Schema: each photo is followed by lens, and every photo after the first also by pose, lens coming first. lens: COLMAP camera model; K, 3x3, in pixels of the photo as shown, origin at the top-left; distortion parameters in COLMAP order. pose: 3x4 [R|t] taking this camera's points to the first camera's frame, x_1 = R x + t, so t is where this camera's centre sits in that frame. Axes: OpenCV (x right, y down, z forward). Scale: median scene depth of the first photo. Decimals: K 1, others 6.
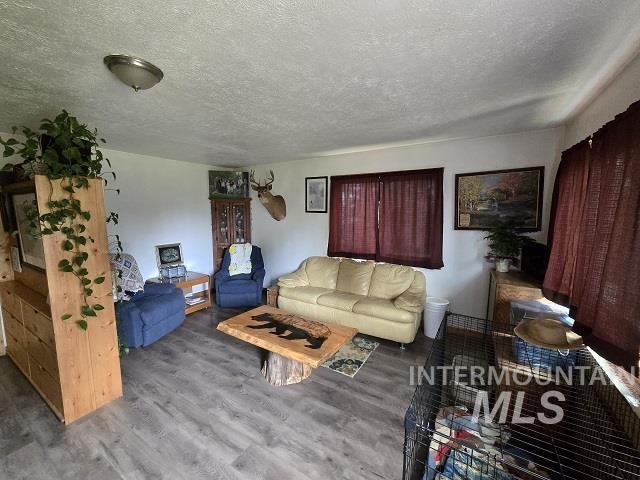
lens RADIAL K [[264.0, 0, 320.0], [0, 264.0, 237.9], [0, 0, 1]] dist [-0.002917, 0.000419]
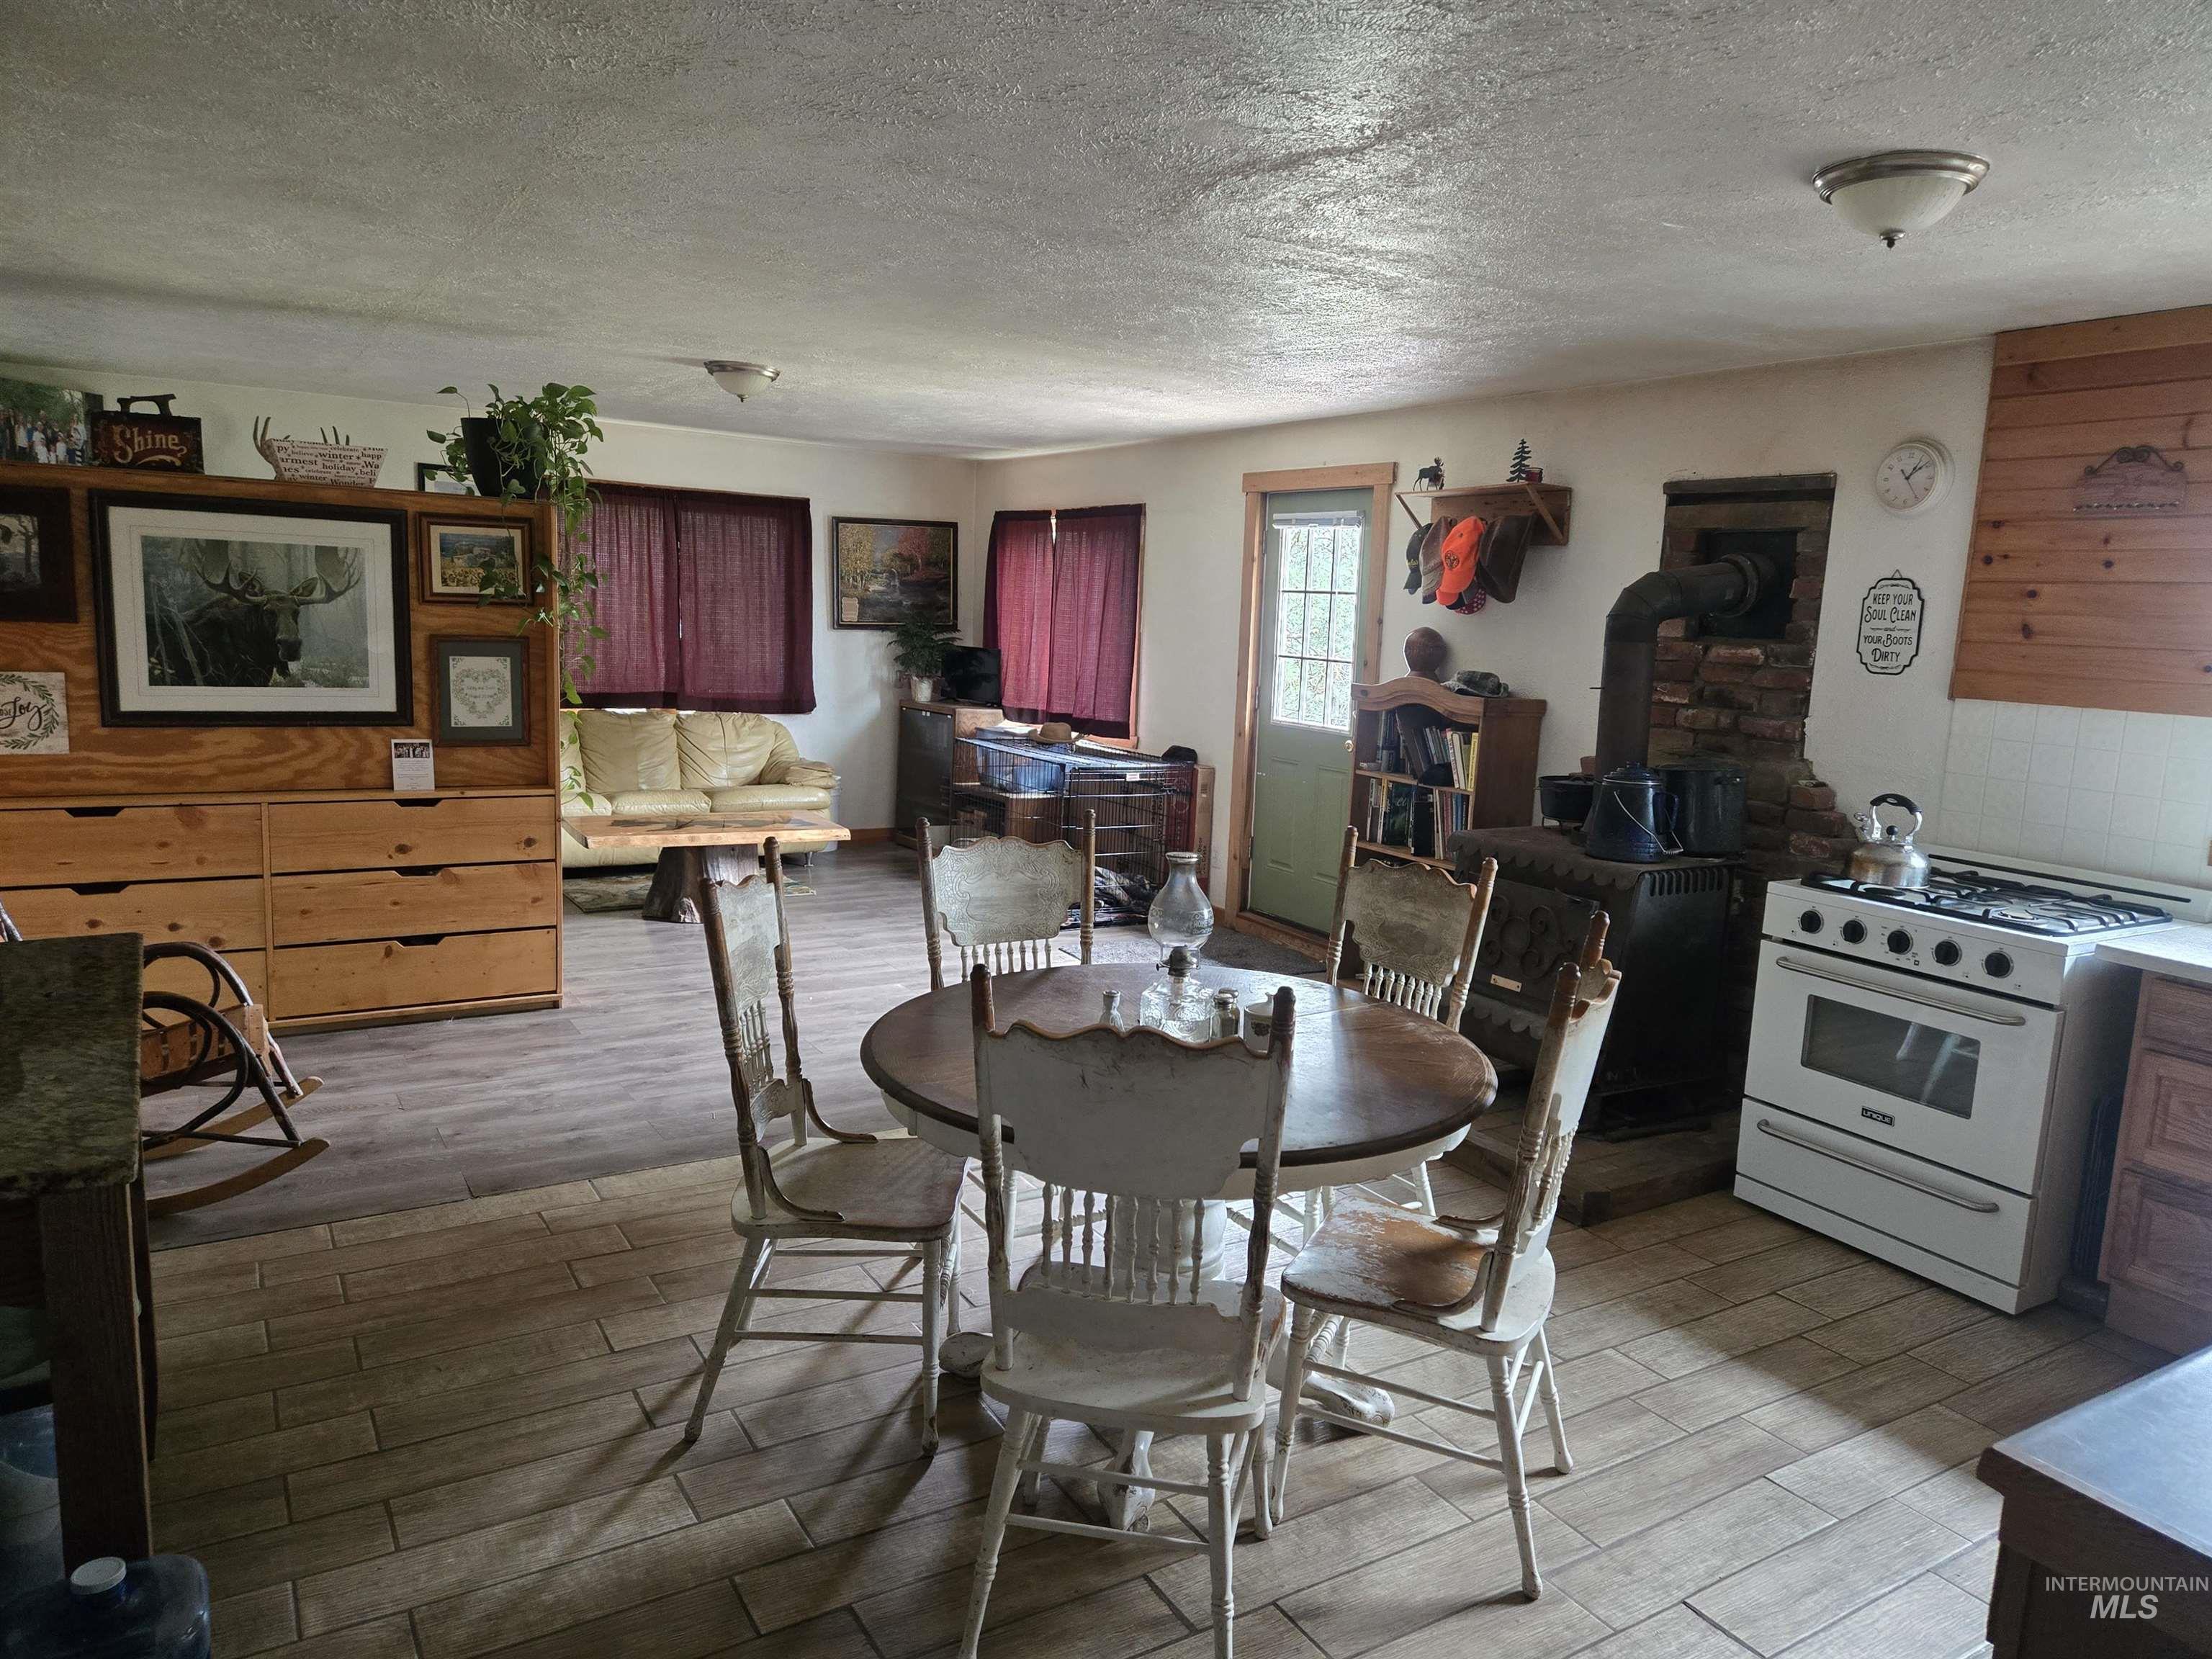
lens RADIAL K [[1470.5, 0, 1148.8], [0, 1470.5, 828.5], [0, 0, 1]] dist [0.086079, -0.073505]
pose [[0.421381, -0.116524, 0.899366, -1.639723], [0.051372, 0.993186, 0.104610, 0.074317], [-0.905427, 0.002121, 0.424496, -0.658306]]
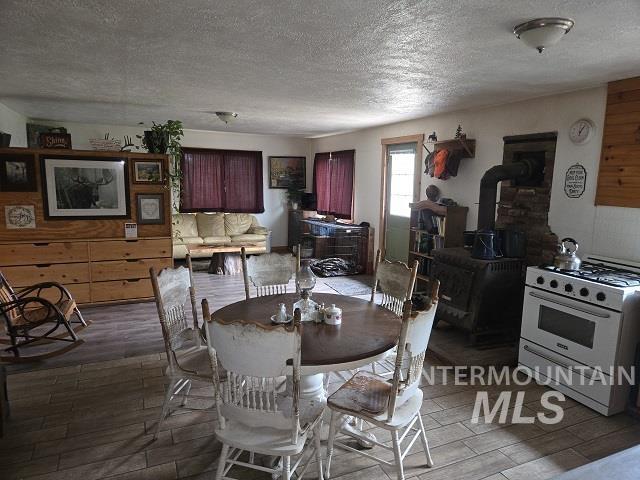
lens RADIAL K [[425.5, 0, 330.2], [0, 425.5, 241.8], [0, 0, 1]] dist [0.086079, -0.073505]
pose [[0.538685, -0.112888, 0.834910, -1.495455], [0.067082, 0.993583, 0.091061, 0.078729], [-0.839832, 0.006955, 0.542801, -0.763783]]
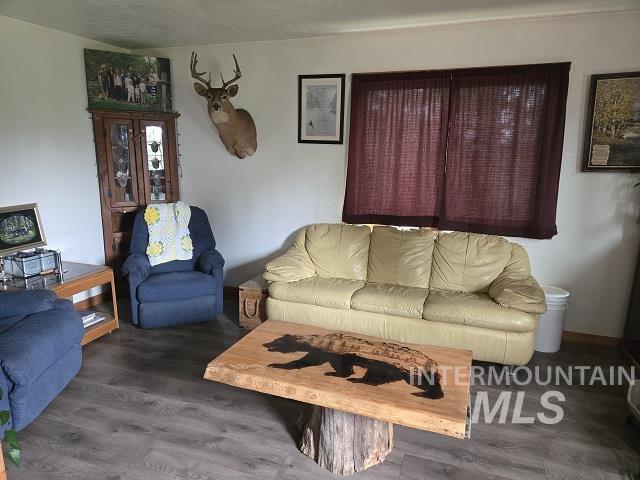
lens RADIAL K [[425.5, 0, 322.8], [0, 425.5, 233.2], [0, 0, 1]] dist [0.086079, -0.073505]
pose [[0.973941, -0.032033, 0.224528, -0.258473], [0.011235, 0.995574, 0.093306, 0.008135], [-0.226524, -0.088352, 0.969990, 0.155766]]
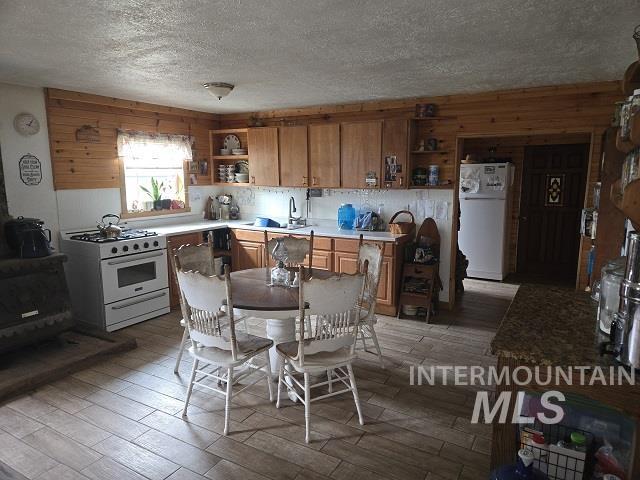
lens RADIAL K [[425.5, 0, 317.6], [0, 425.5, 239.6], [0, 0, 1]] dist [0.086079, -0.073505]
pose [[-0.999553, 0.007629, -0.028897, -0.978035], [-0.000227, 0.964904, 0.262601, -0.062553], [0.029887, 0.262490, -0.964472, 0.541298]]
